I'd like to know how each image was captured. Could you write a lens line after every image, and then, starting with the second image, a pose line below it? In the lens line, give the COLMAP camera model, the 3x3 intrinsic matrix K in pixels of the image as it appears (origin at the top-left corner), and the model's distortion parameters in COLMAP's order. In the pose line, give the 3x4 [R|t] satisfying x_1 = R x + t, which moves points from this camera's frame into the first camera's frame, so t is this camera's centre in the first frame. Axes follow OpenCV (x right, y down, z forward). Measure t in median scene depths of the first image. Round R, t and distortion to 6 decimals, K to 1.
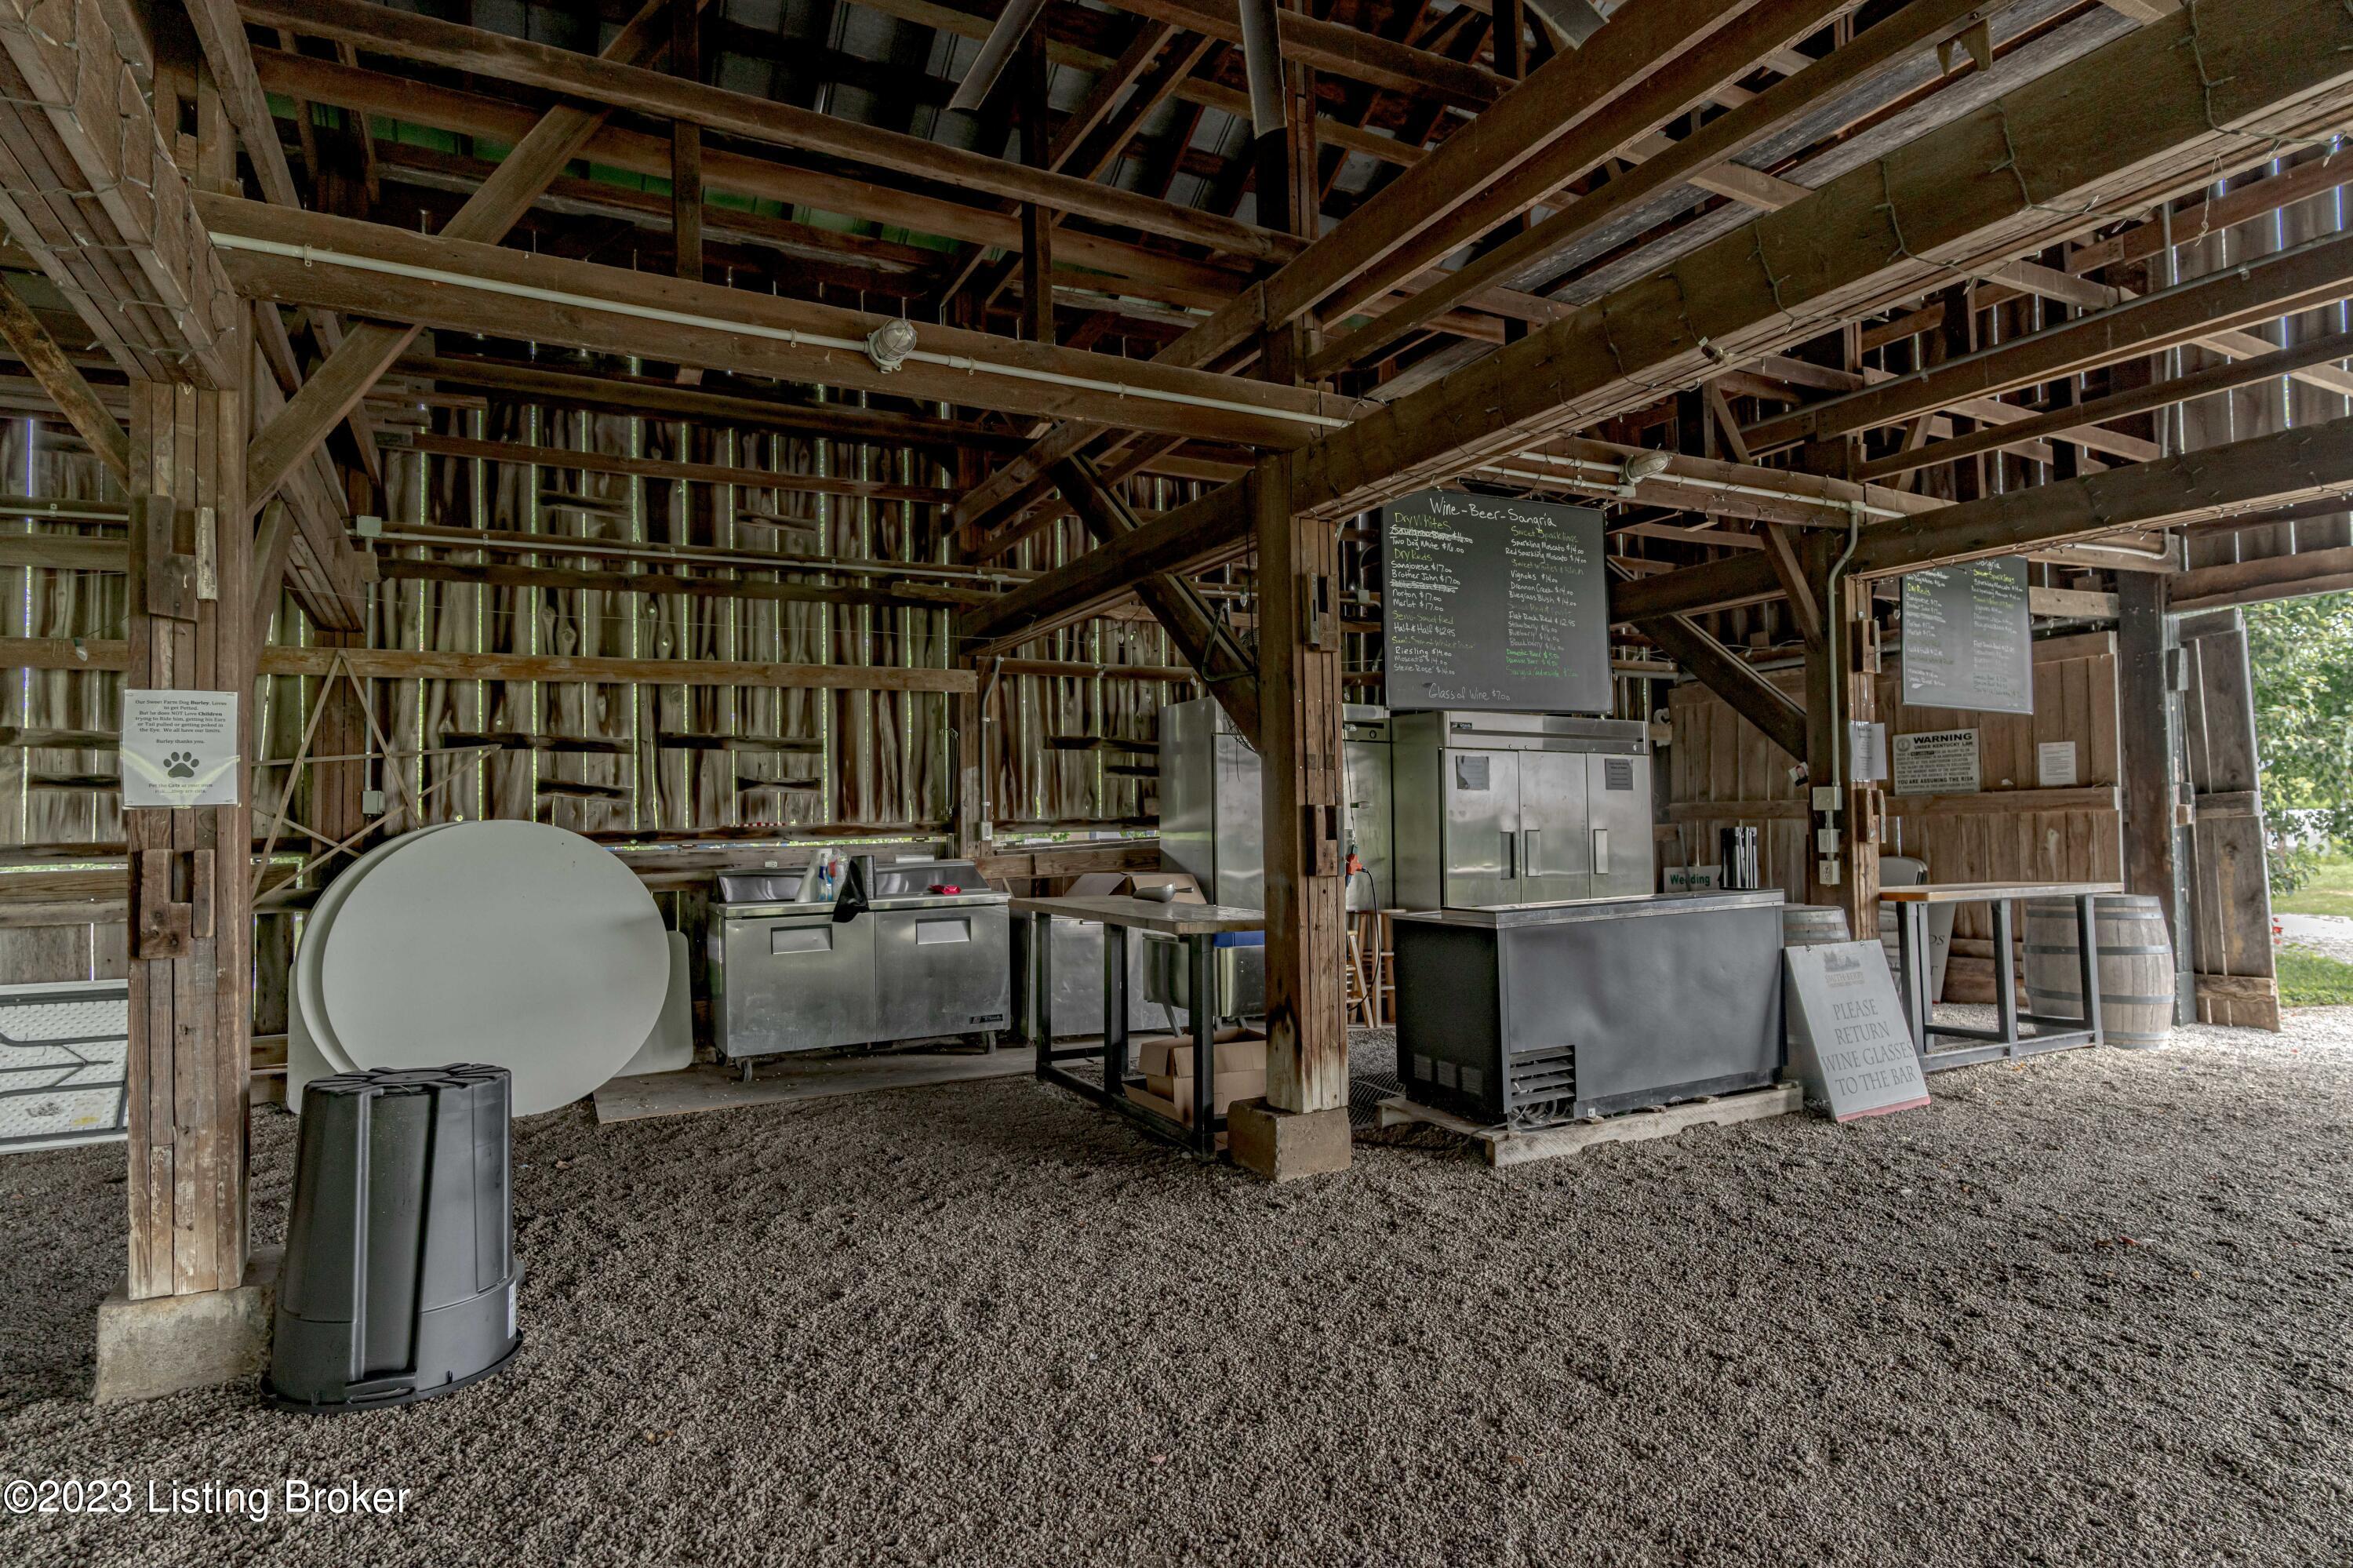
lens RADIAL K [[1243.9, 0, 1178.6], [0, 1243.9, 783.7], [0, 0, 1]] dist [0.002693, 0.002575]
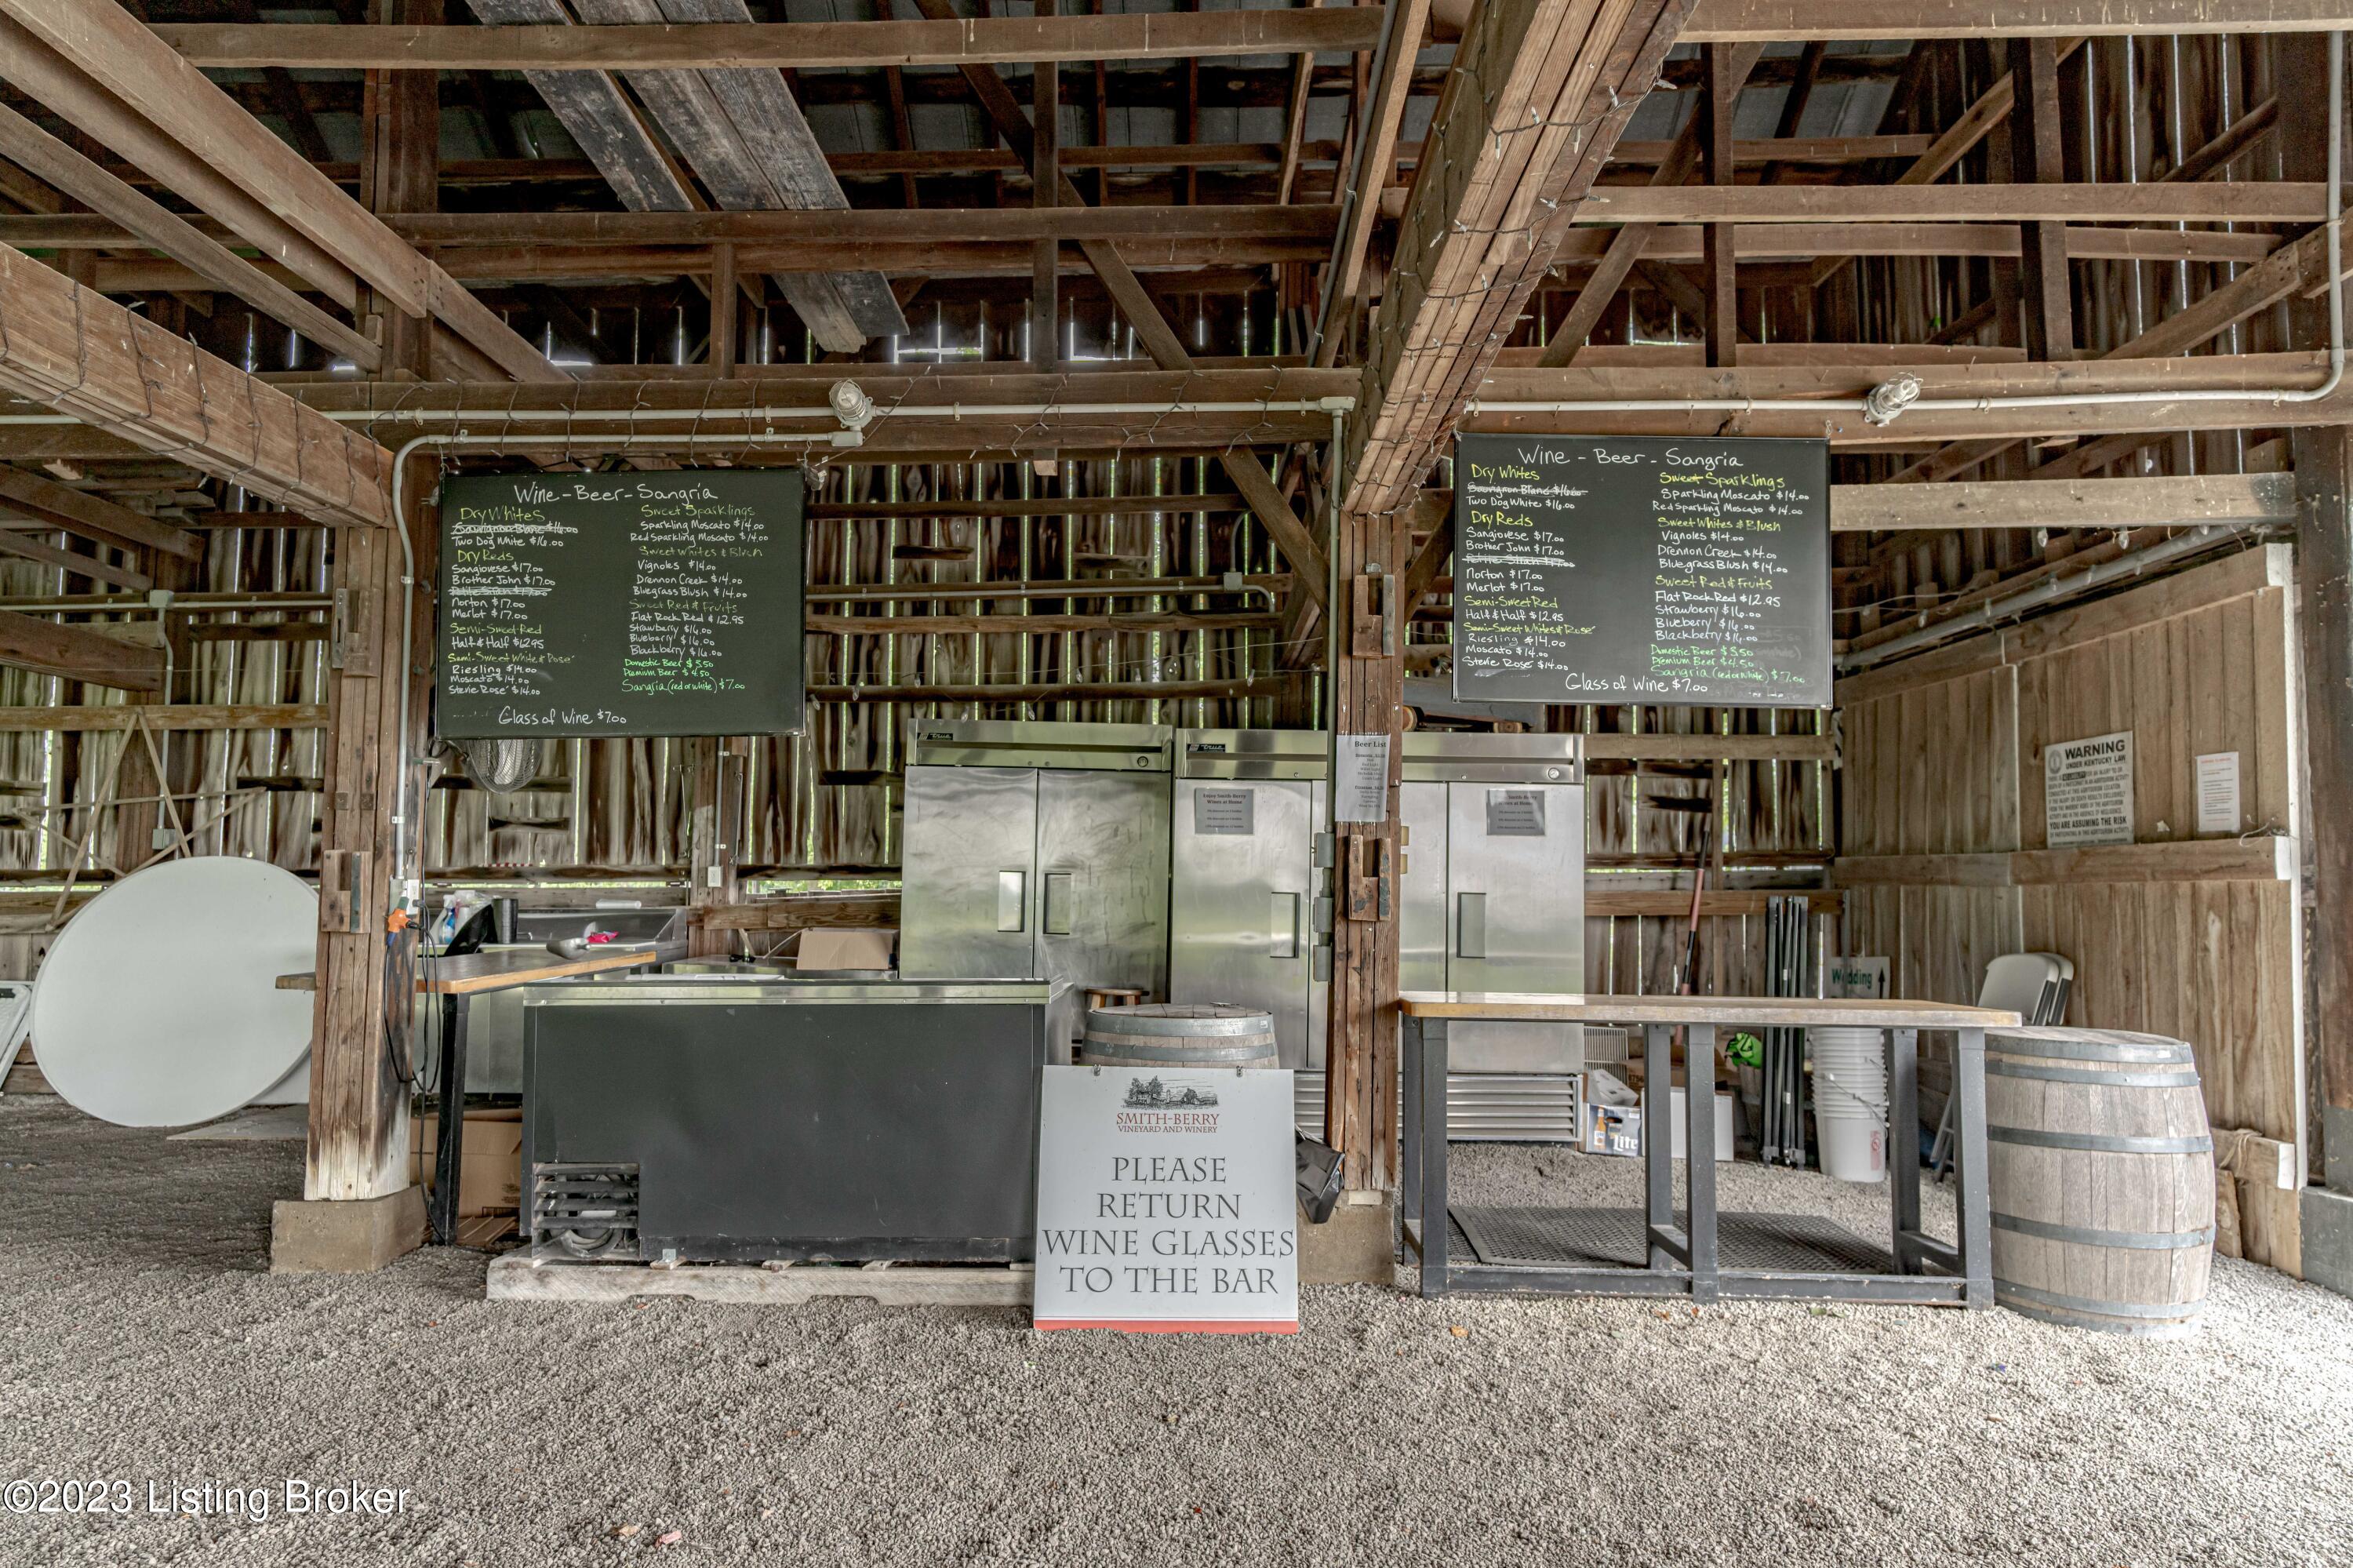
lens RADIAL K [[1484.8, 0, 1168.6], [0, 1484.8, 791.6], [0, 0, 1]] dist [0.003784, 0.001783]
pose [[0.867372, -0.008038, -0.497595, 0.721388], [-0.002137, 0.999800, -0.019874, -0.003126], [0.497655, 0.018302, 0.867182, 0.238135]]
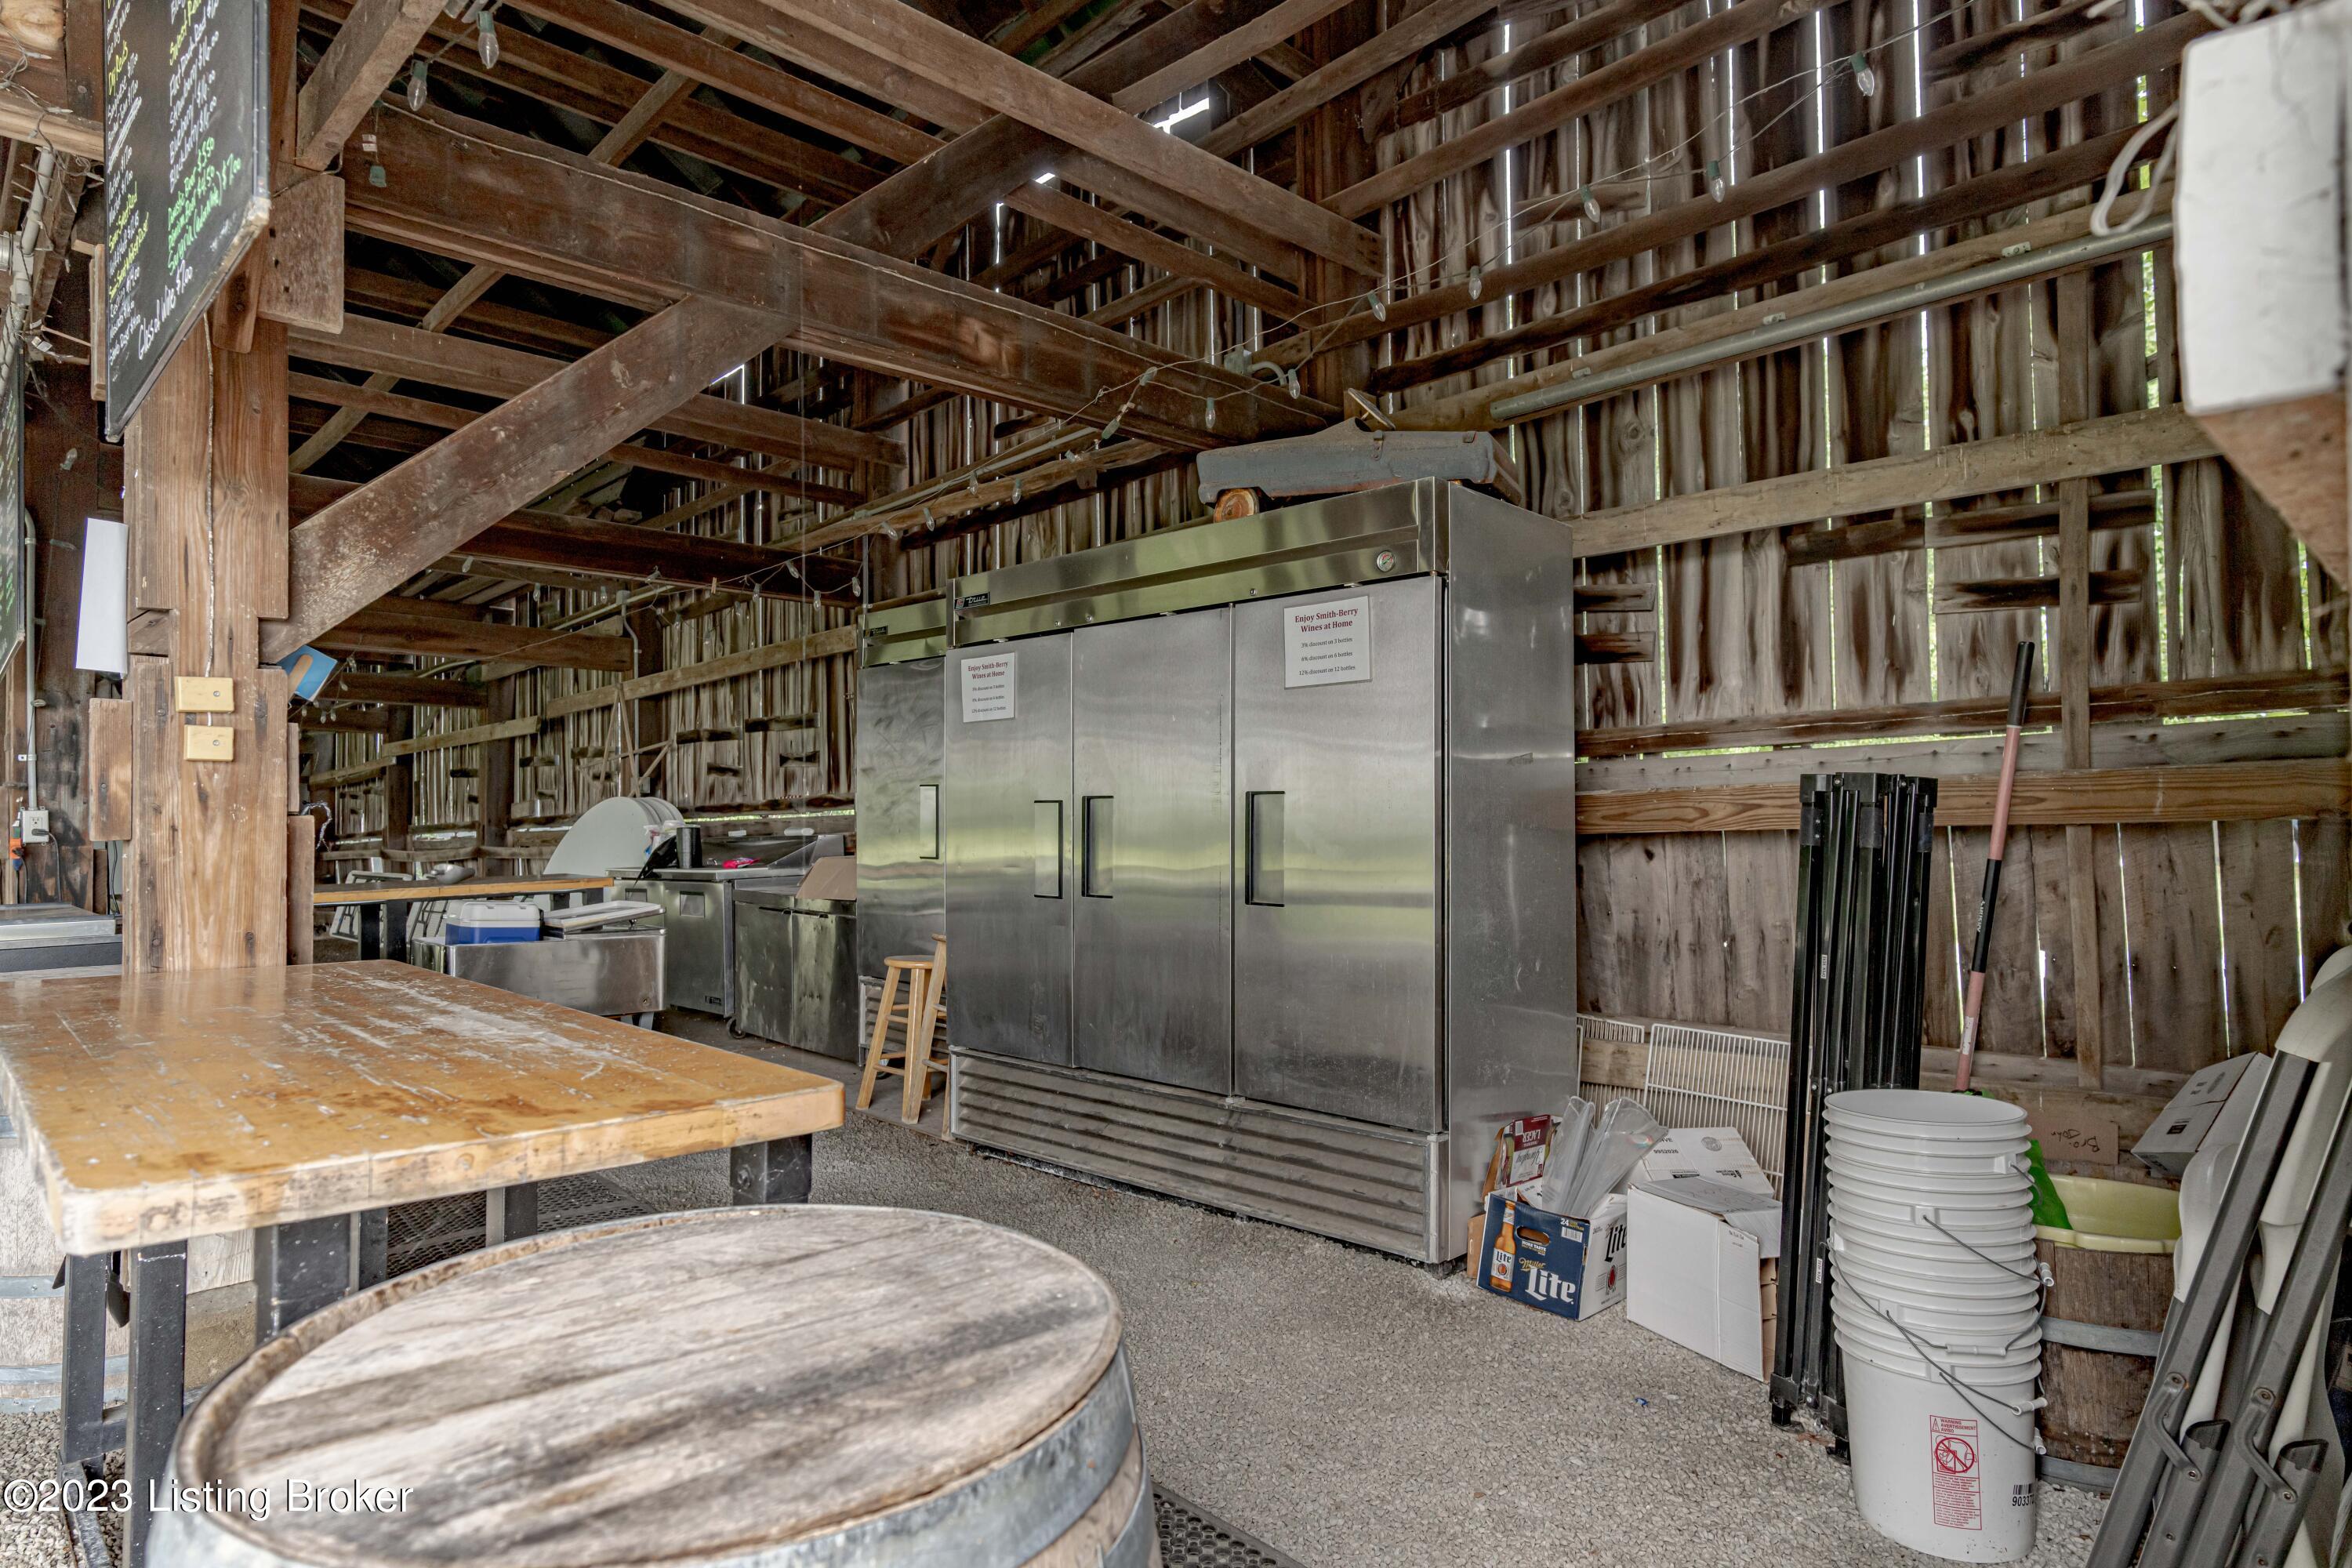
lens RADIAL K [[1341.4, 0, 1177.5], [0, 1341.4, 789.9], [0, 0, 1]] dist [-0.002816, 0.000345]
pose [[0.271699, -0.010597, -0.962324, 0.889505], [0.049803, 0.998754, 0.003063, 0.040413], [0.961093, -0.048759, 0.271888, 1.024390]]
